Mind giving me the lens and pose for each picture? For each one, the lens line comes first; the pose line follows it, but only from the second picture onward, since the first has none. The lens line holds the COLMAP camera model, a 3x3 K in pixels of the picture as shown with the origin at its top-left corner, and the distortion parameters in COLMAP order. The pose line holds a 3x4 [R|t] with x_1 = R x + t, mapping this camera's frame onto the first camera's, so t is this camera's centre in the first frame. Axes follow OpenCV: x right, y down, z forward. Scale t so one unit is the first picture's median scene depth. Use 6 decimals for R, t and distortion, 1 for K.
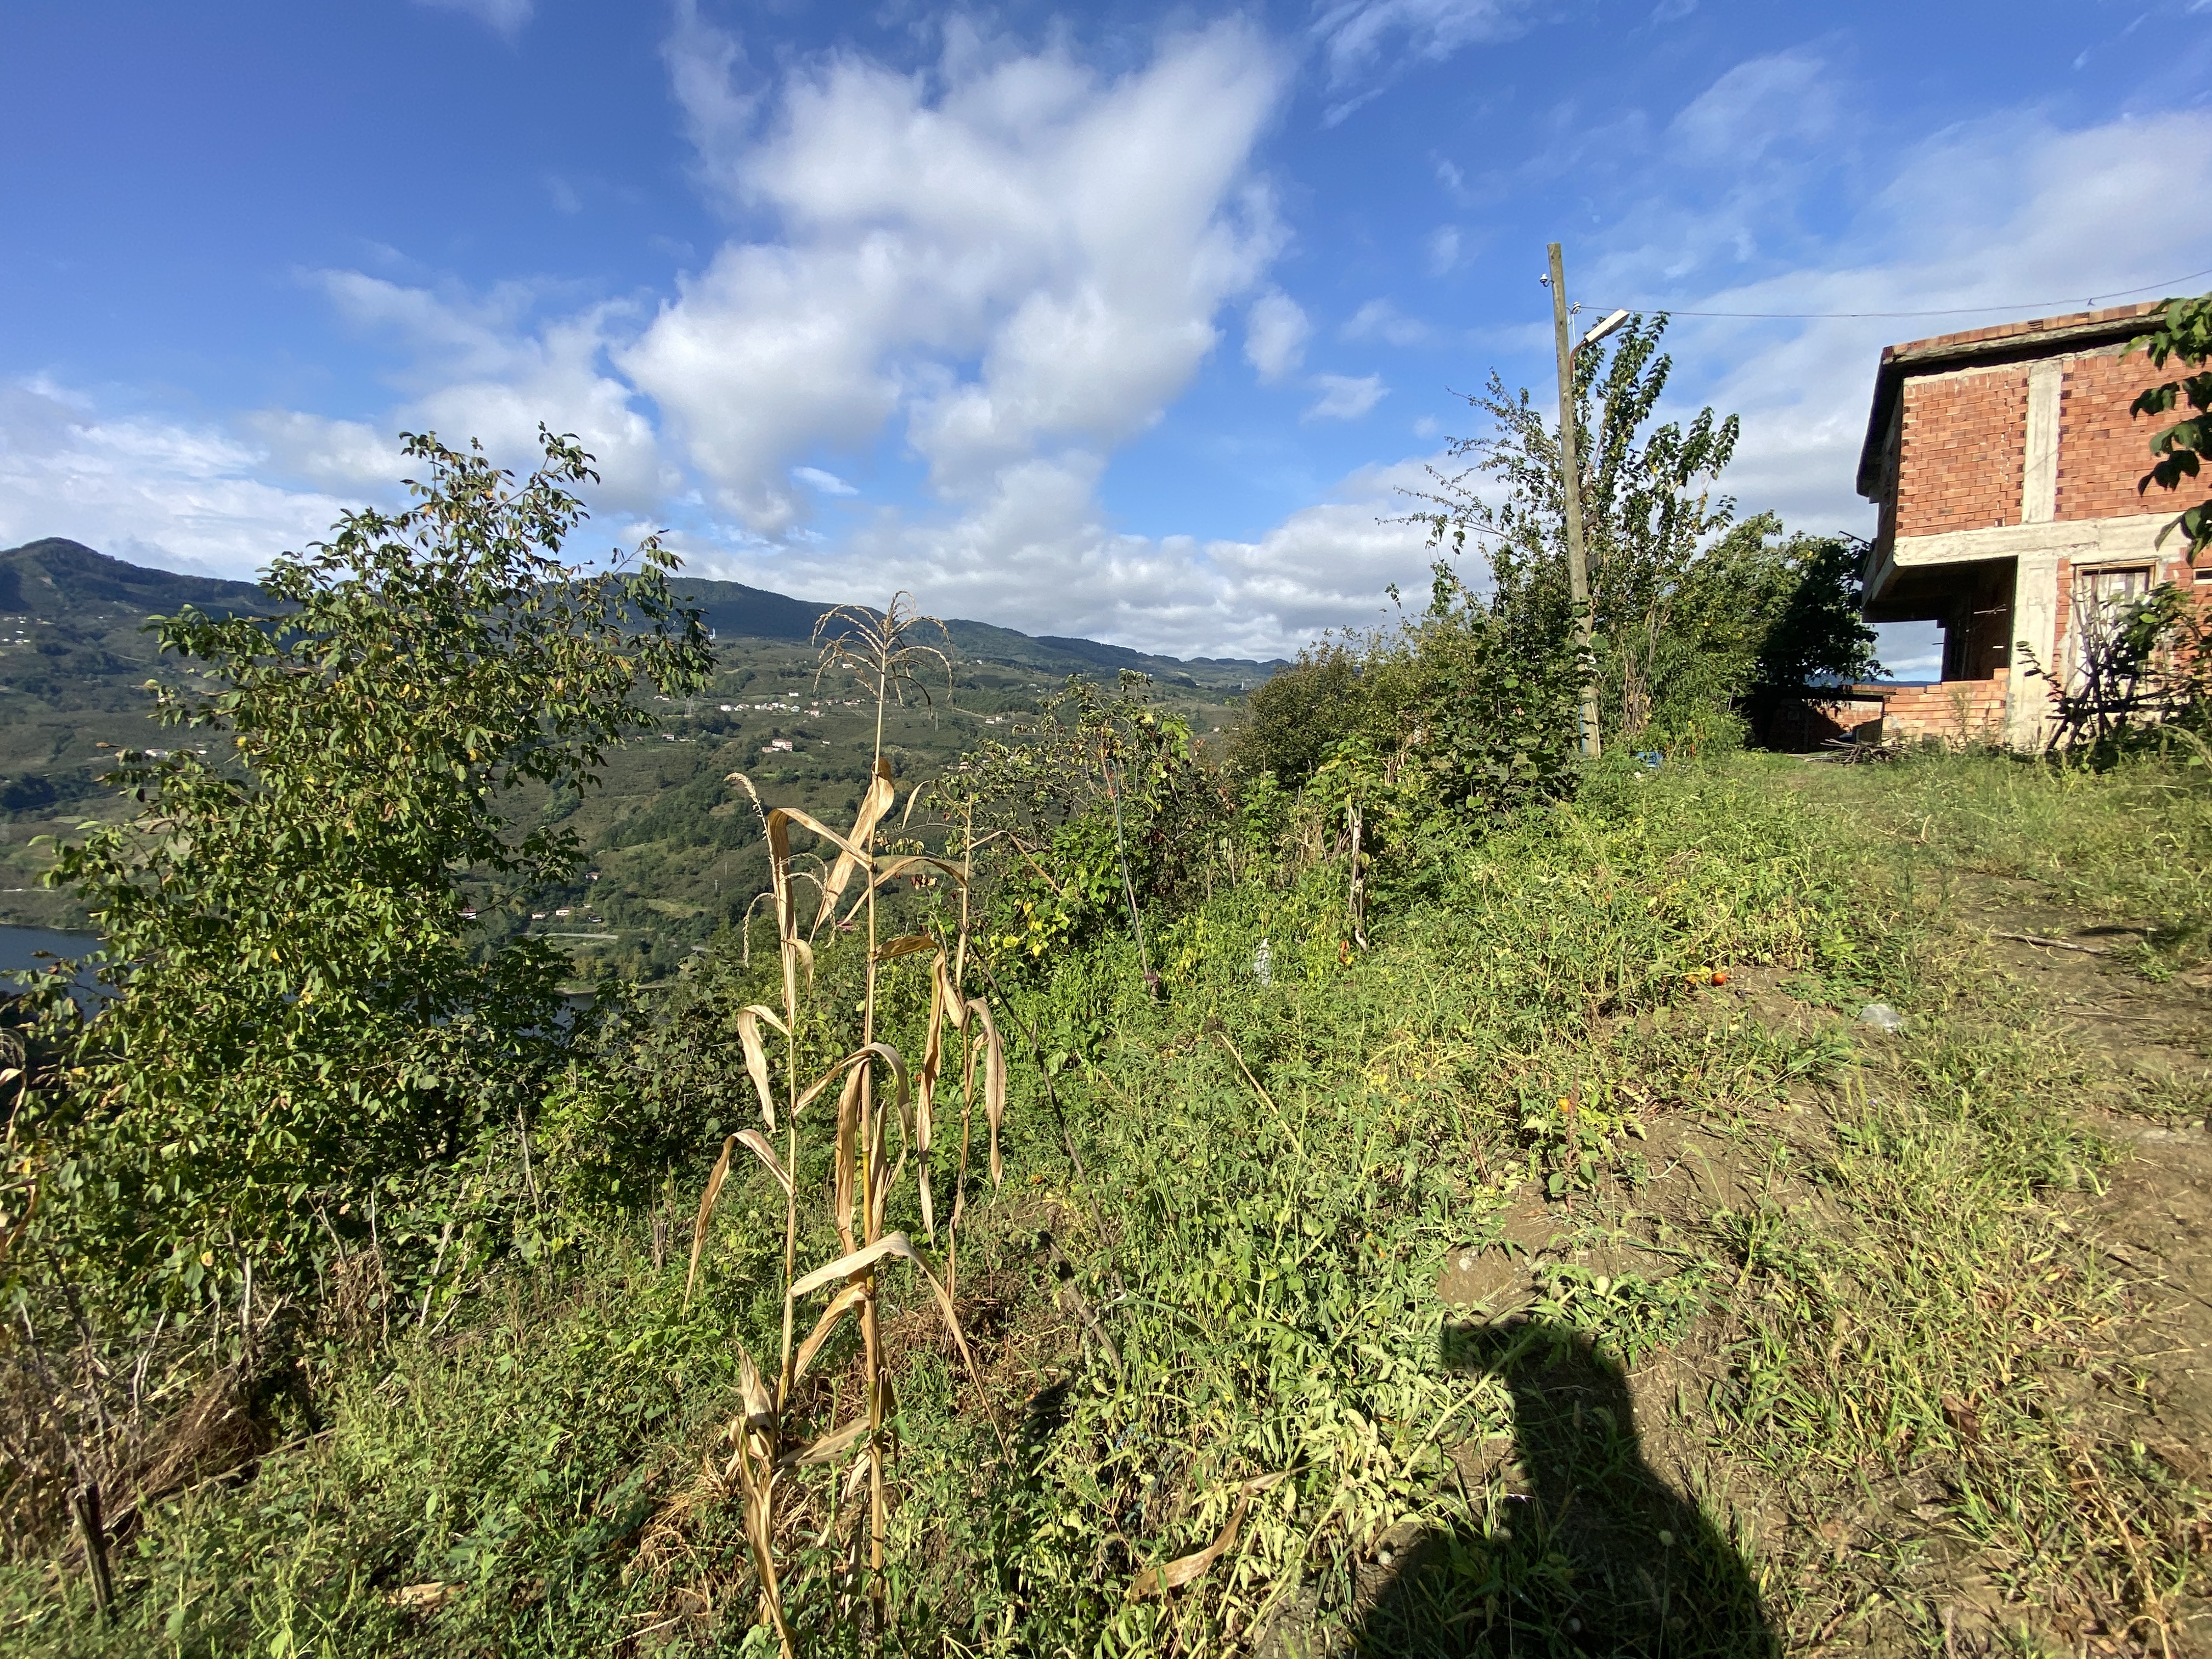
lens RADIAL K [[859.1, 0, 1115.7], [0, 859.1, 836.7], [0, 0, 1]] dist [-0.023391, -0.006646]
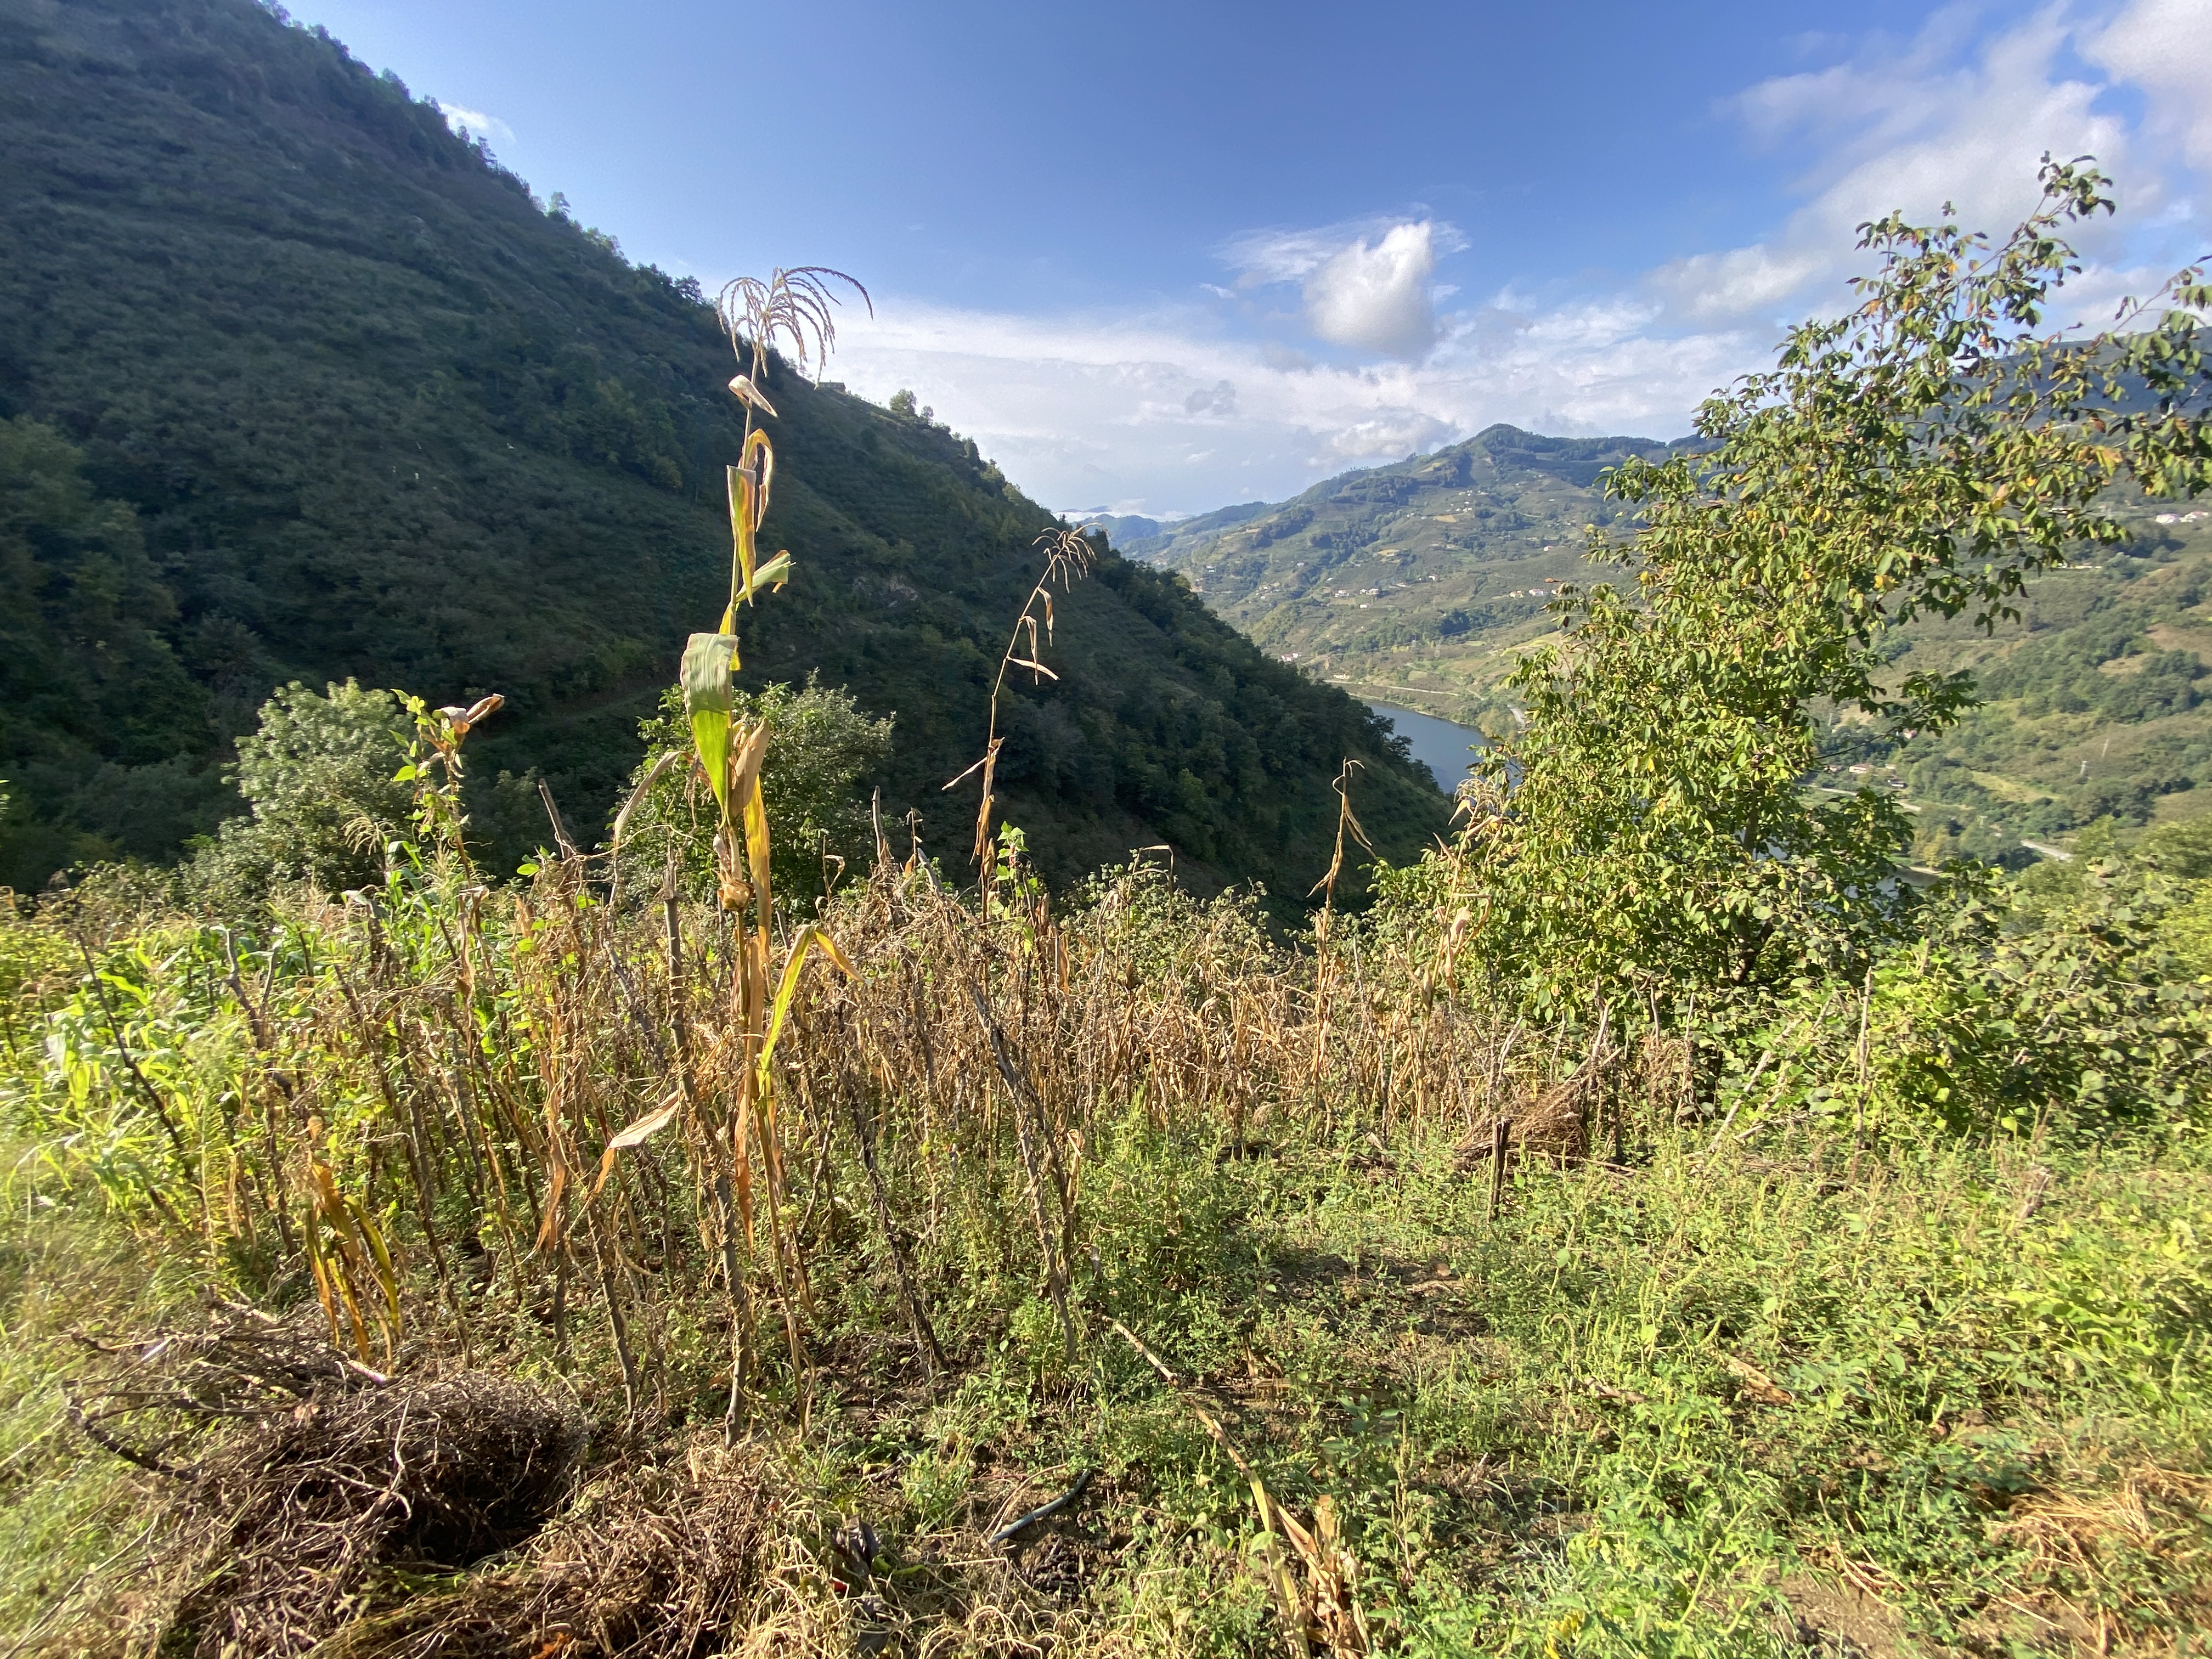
lens RADIAL K [[862.0, 0, 1099.8], [0, 862.0, 831.1], [0, 0, 1]] dist [-0.018049, -0.008030]
pose [[0.269966, 0.230336, -0.934914, -0.079078], [-0.060624, 0.973105, 0.222240, 0.012699], [0.960959, -0.003319, 0.276669, -0.050092]]
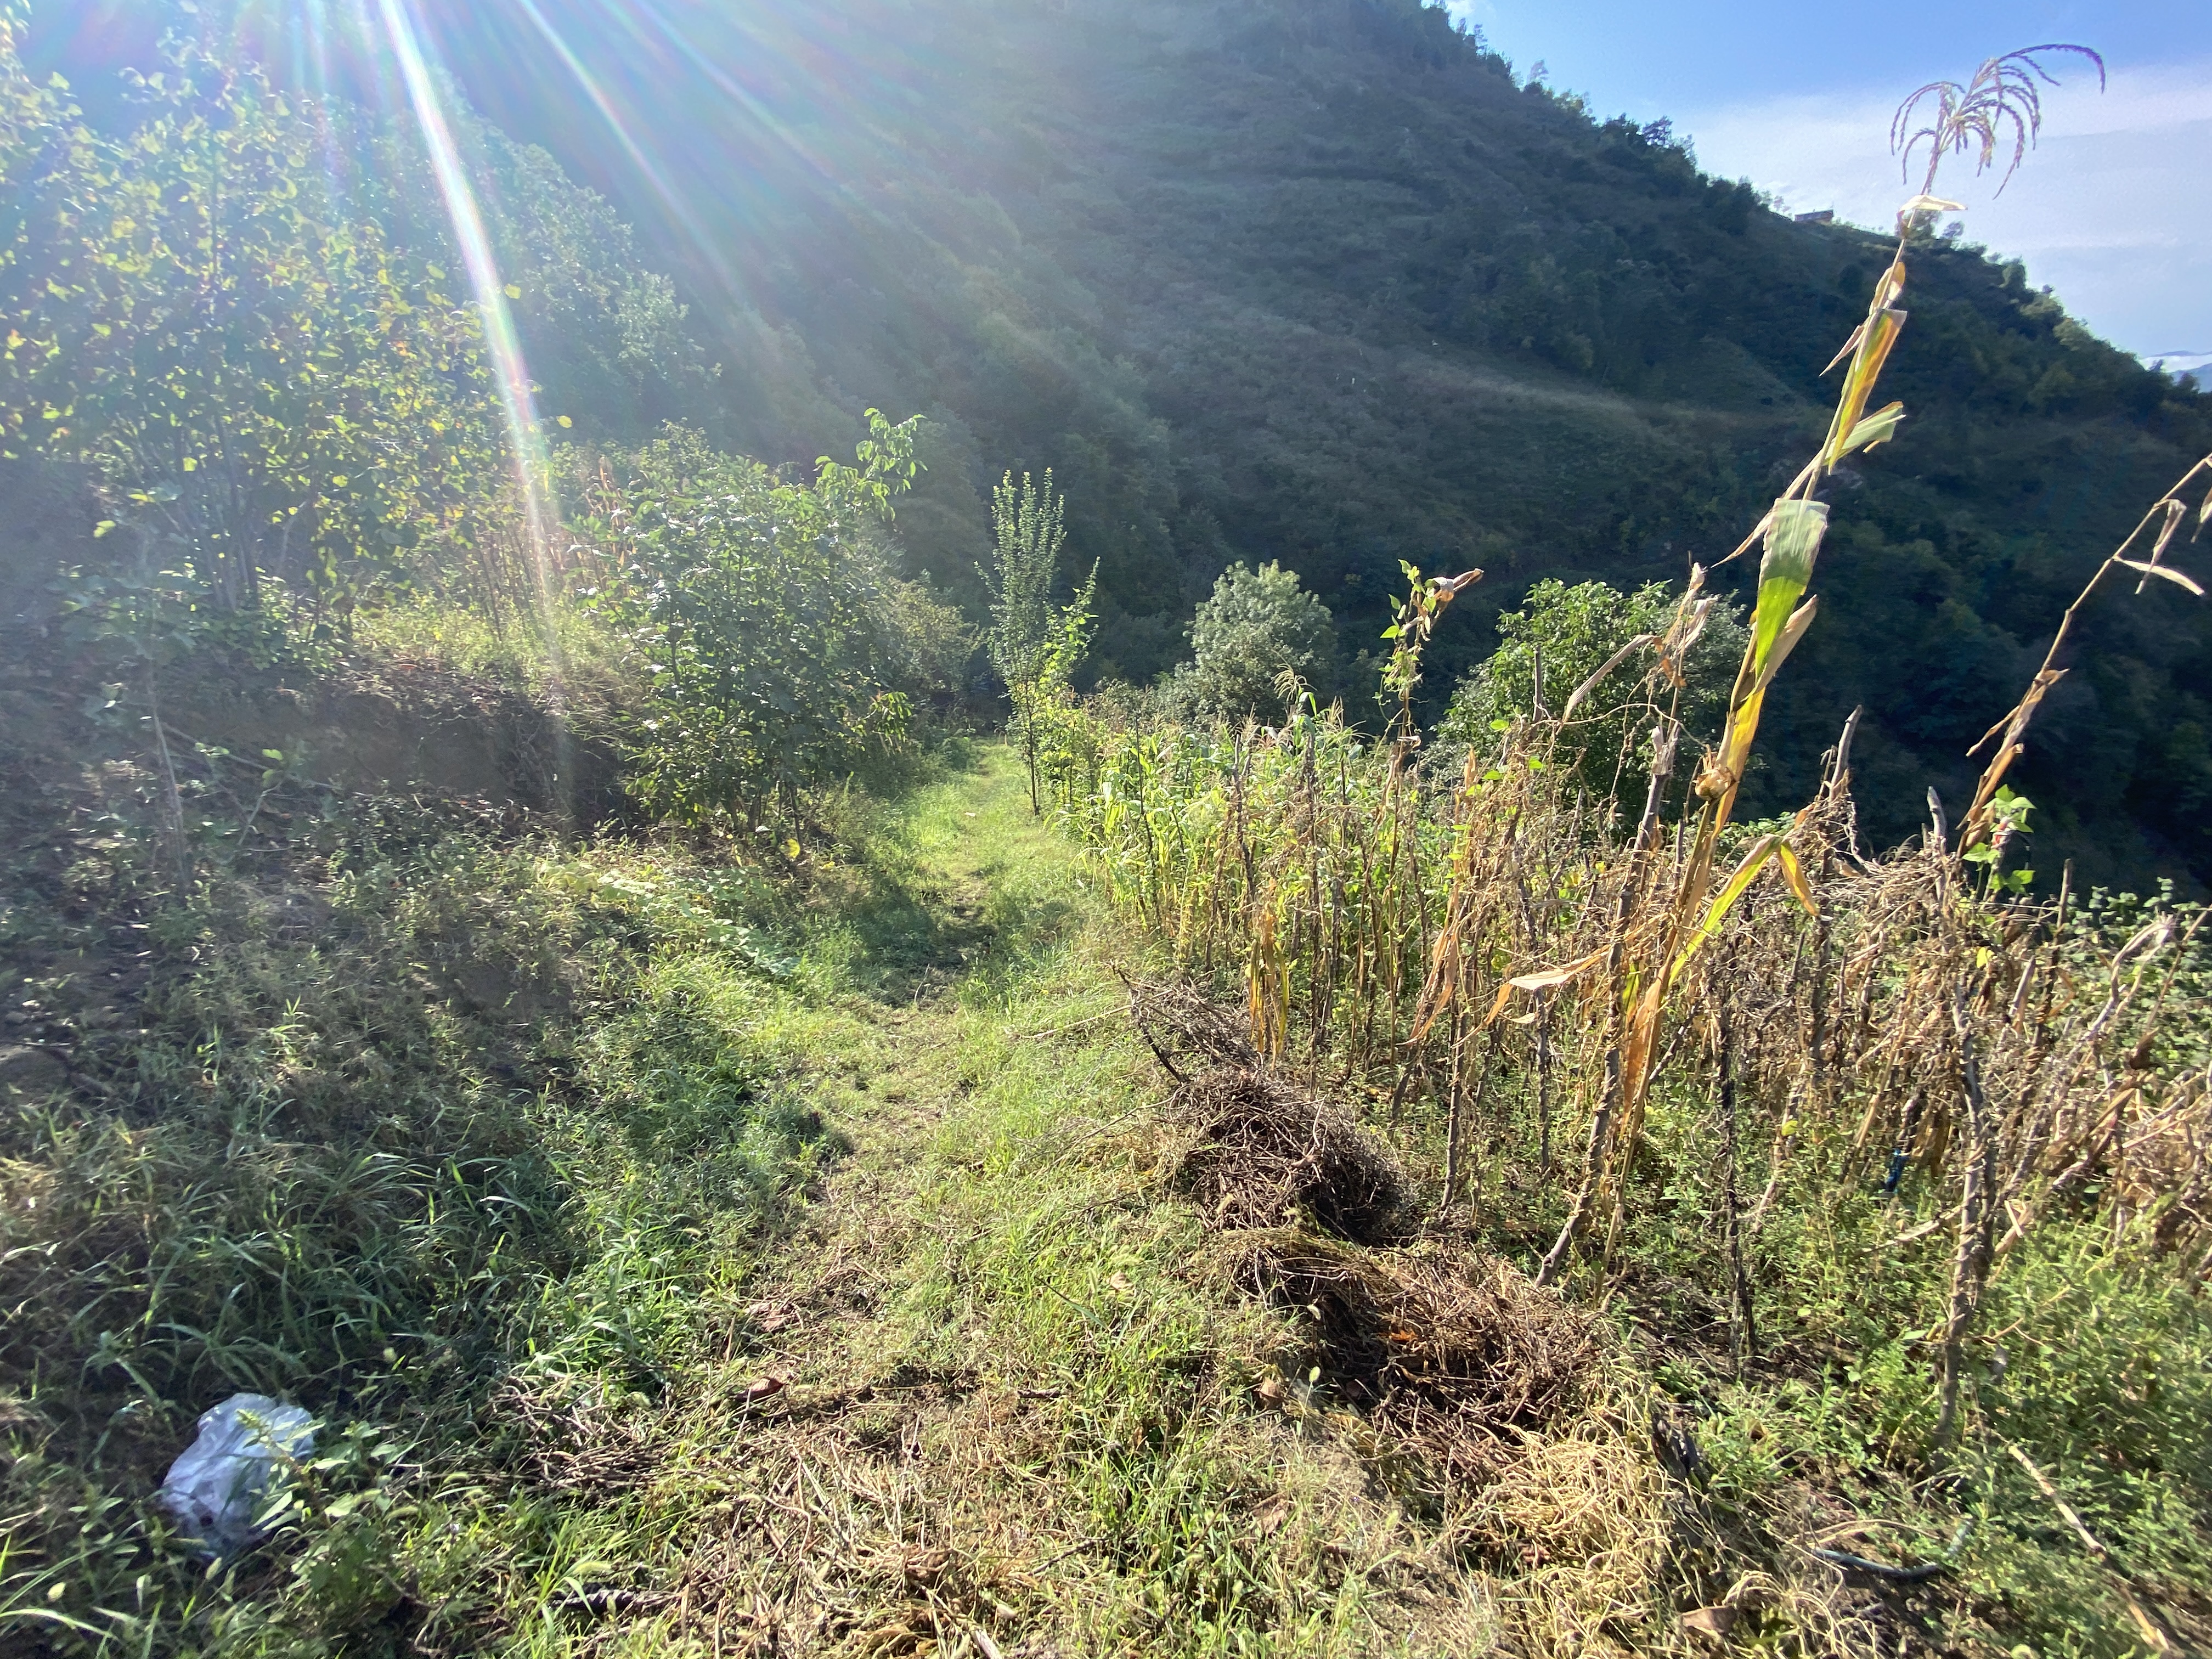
lens RADIAL K [[862.0, 0, 1096.6], [0, 862.0, 837.0], [0, 0, 1]] dist [-0.018049, -0.008030]
pose [[-0.578519, 0.288823, -0.762822, -0.040621], [-0.041211, 0.923666, 0.380977, 0.026512], [0.814627, 0.251839, -0.522456, -0.116431]]
